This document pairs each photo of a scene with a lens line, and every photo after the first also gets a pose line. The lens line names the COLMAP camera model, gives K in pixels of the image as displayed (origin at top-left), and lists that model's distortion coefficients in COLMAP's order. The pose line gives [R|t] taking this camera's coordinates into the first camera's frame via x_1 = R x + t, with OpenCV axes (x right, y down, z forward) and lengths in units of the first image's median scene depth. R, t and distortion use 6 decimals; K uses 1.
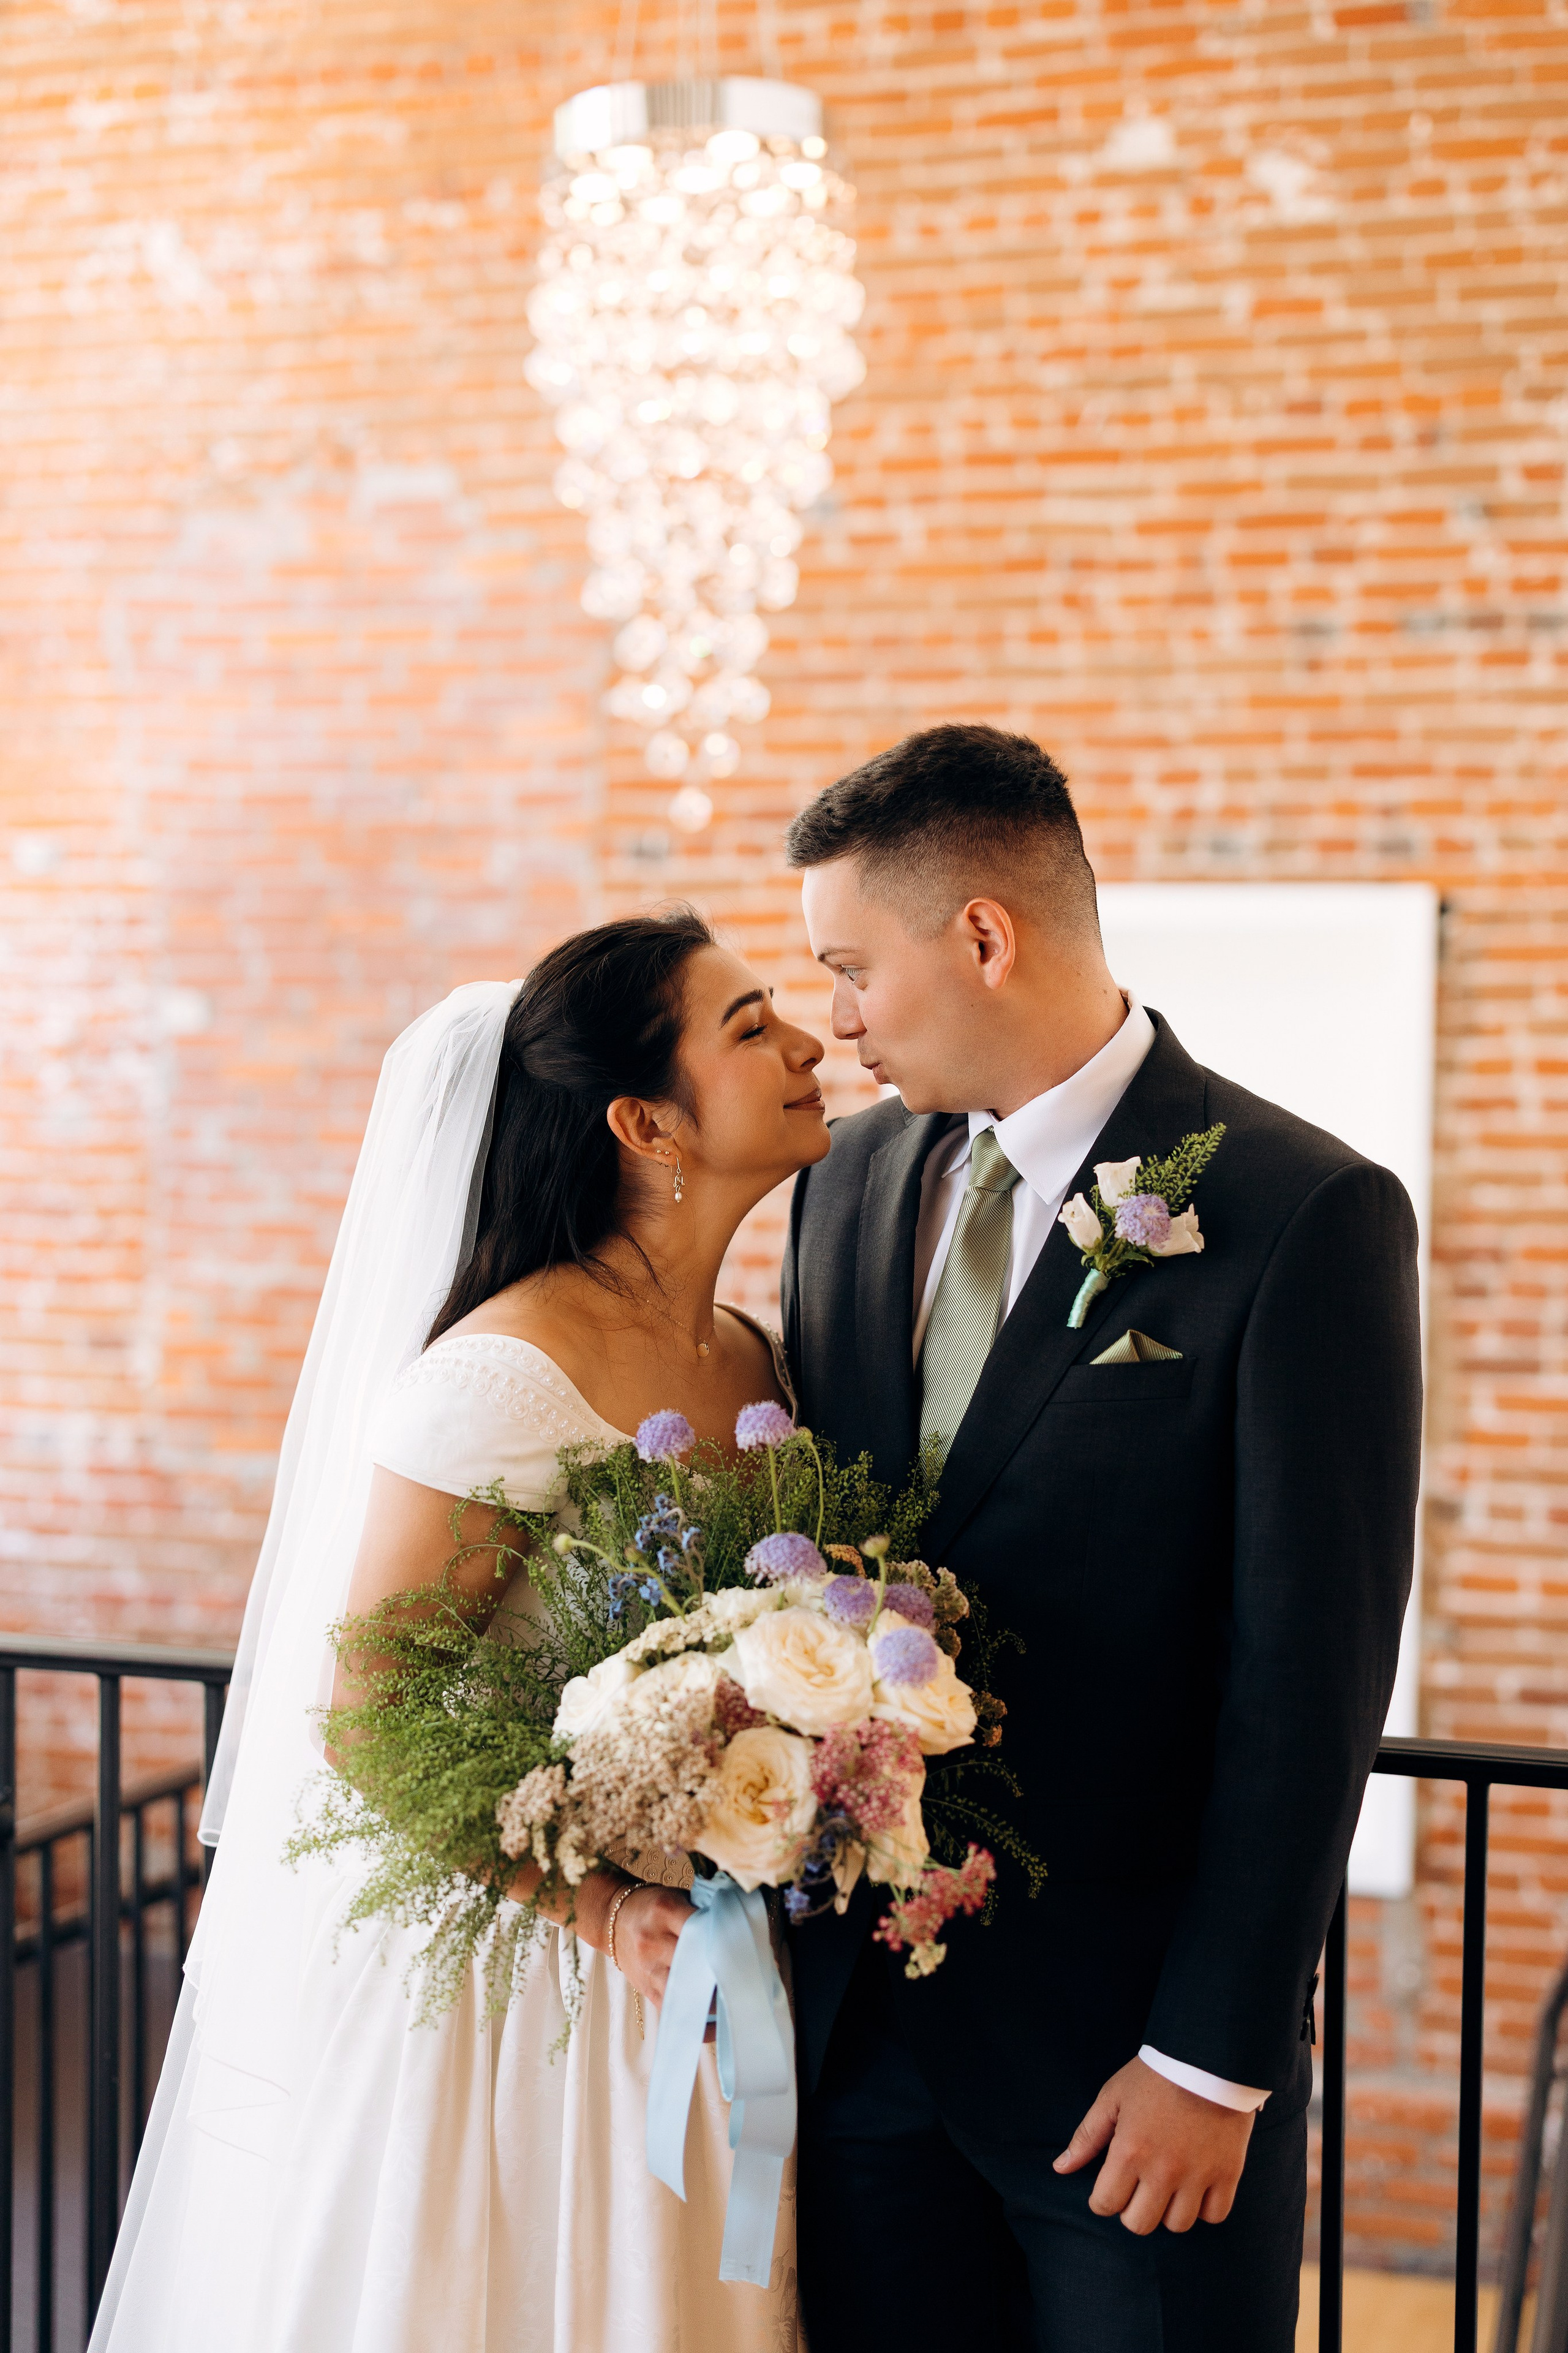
lens RADIAL K [[3976.4, 0, 724.8], [0, 3976.4, 1379.5], [0, 0, 1]] dist [-0.011355, 0.100121]
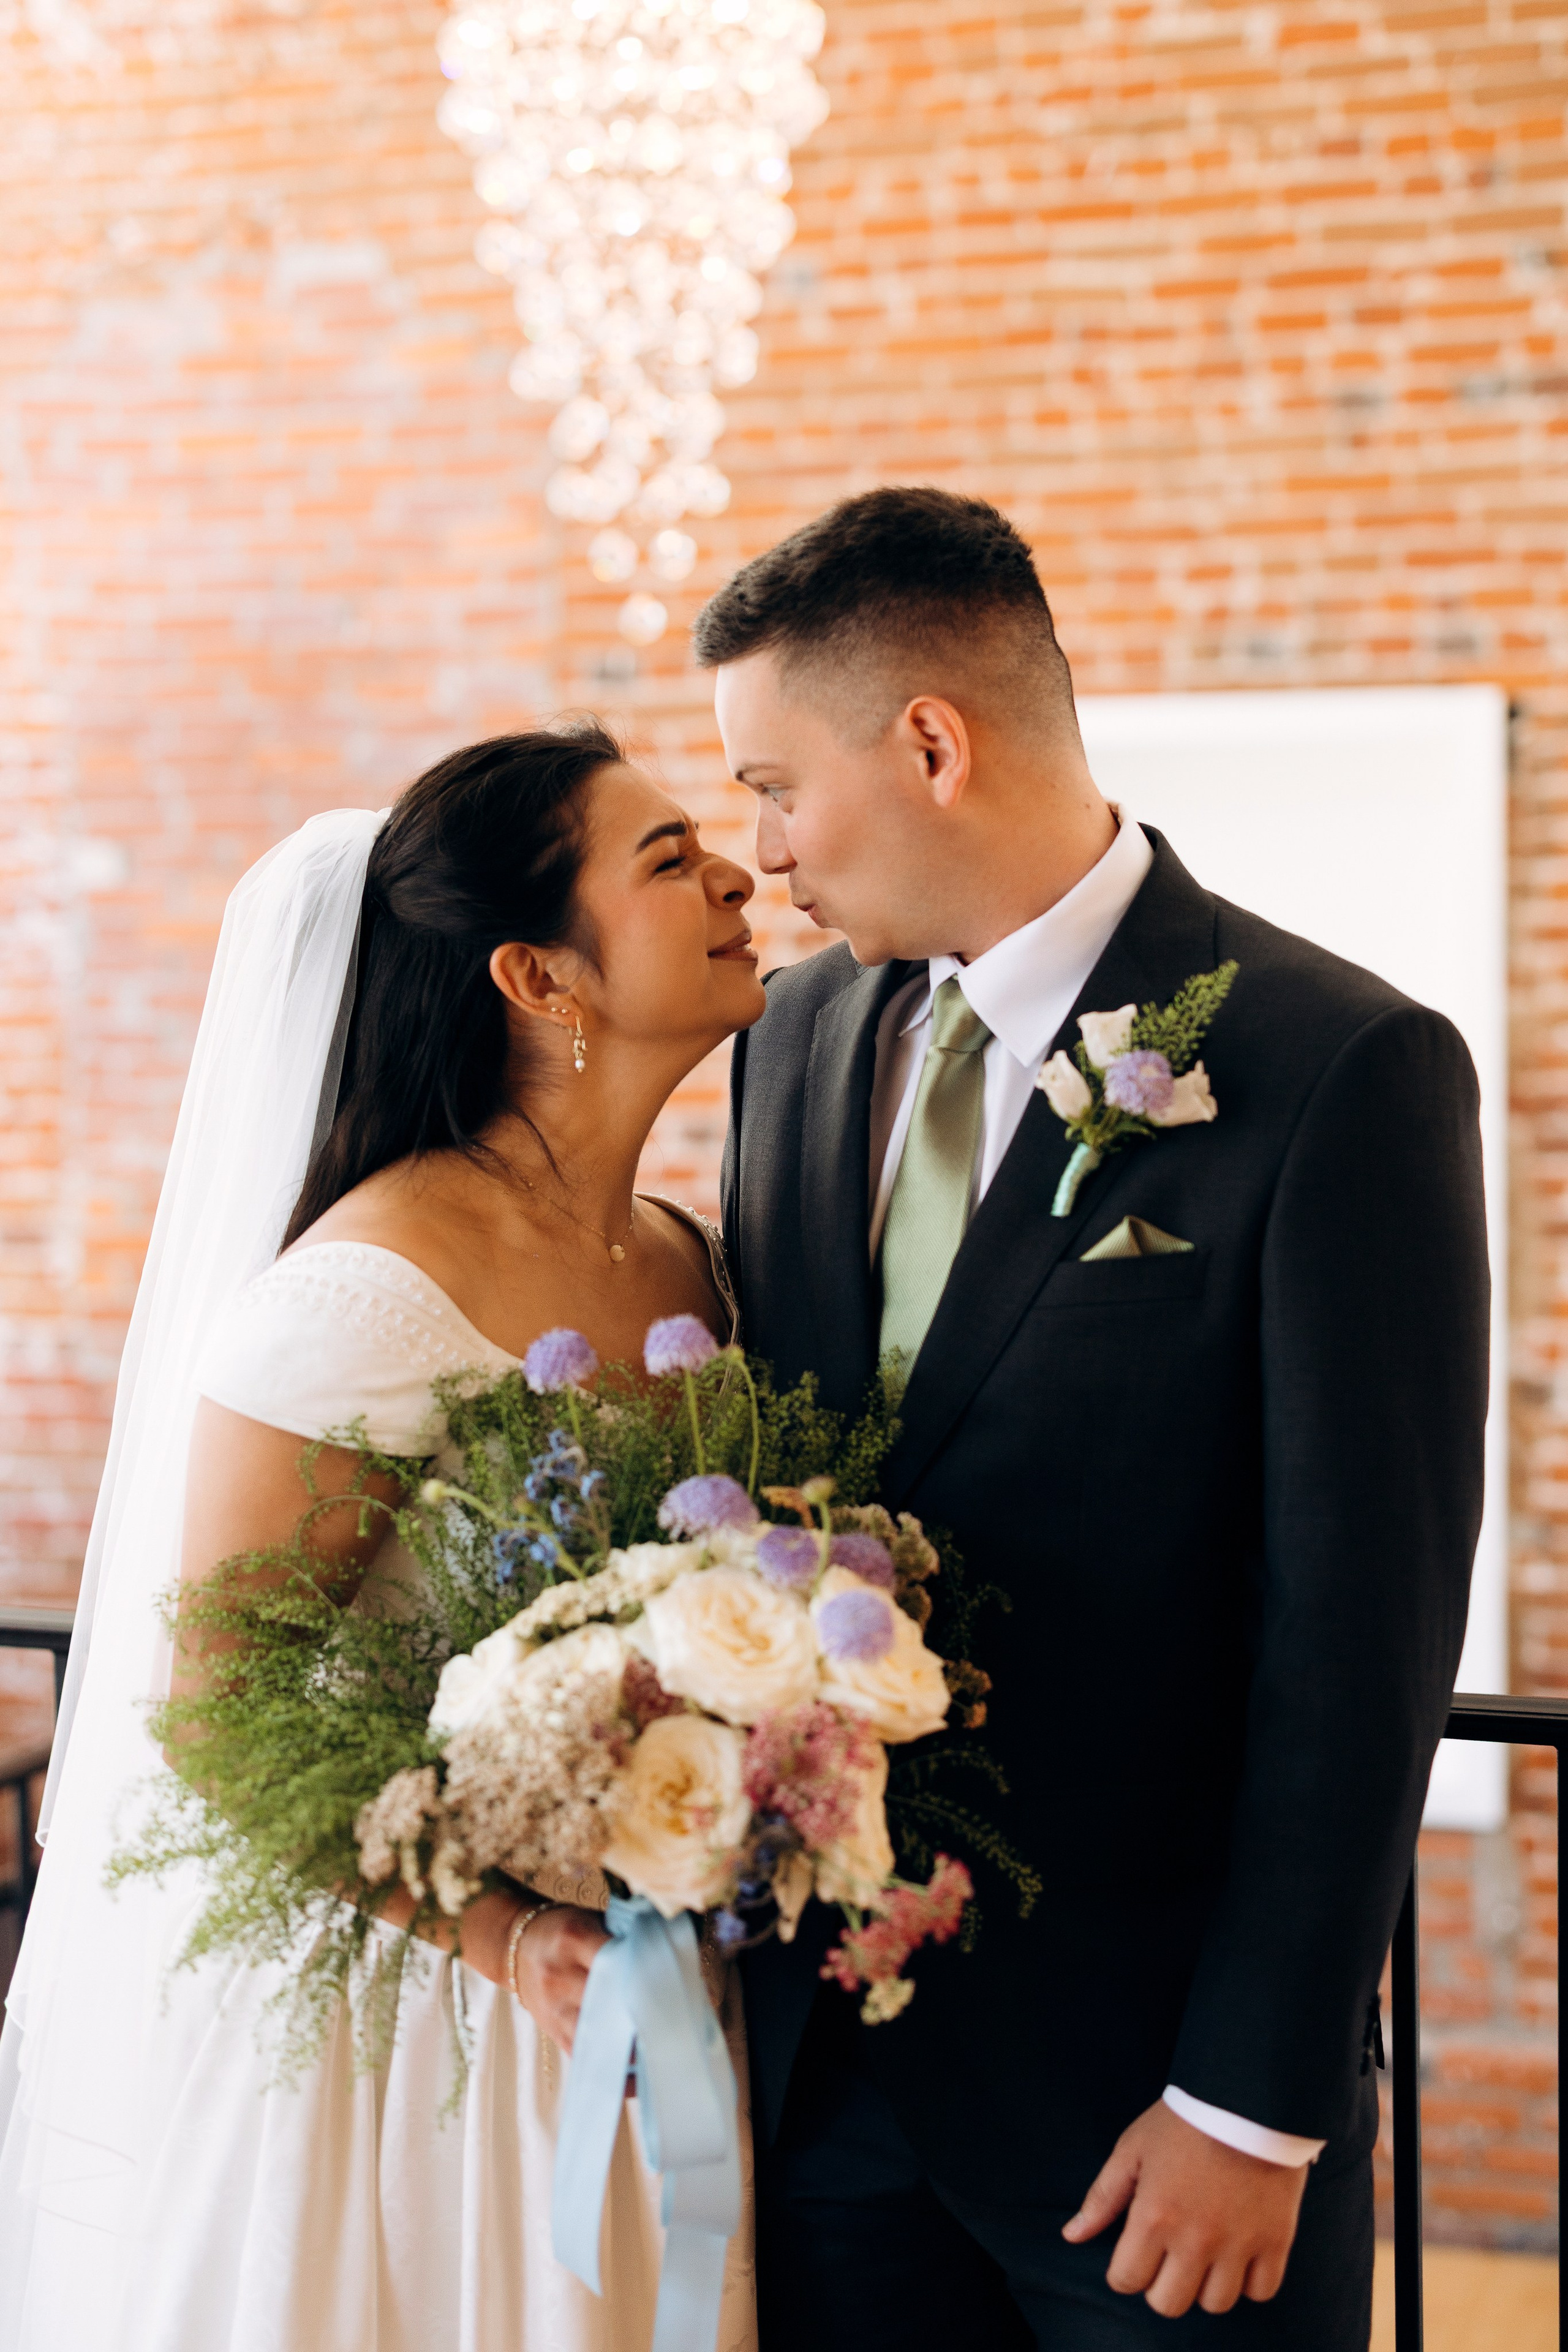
lens RADIAL K [[4101.1, 0, 784.0], [0, 4101.1, 1176.0], [0, 0, 1]] dist [0.068701, -0.059010]
pose [[0.999684, -0.024558, -0.005274, 0.035037], [0.024474, 0.999581, -0.015459, -0.009188], [0.005651, 0.015325, 0.999867, 0.144593]]
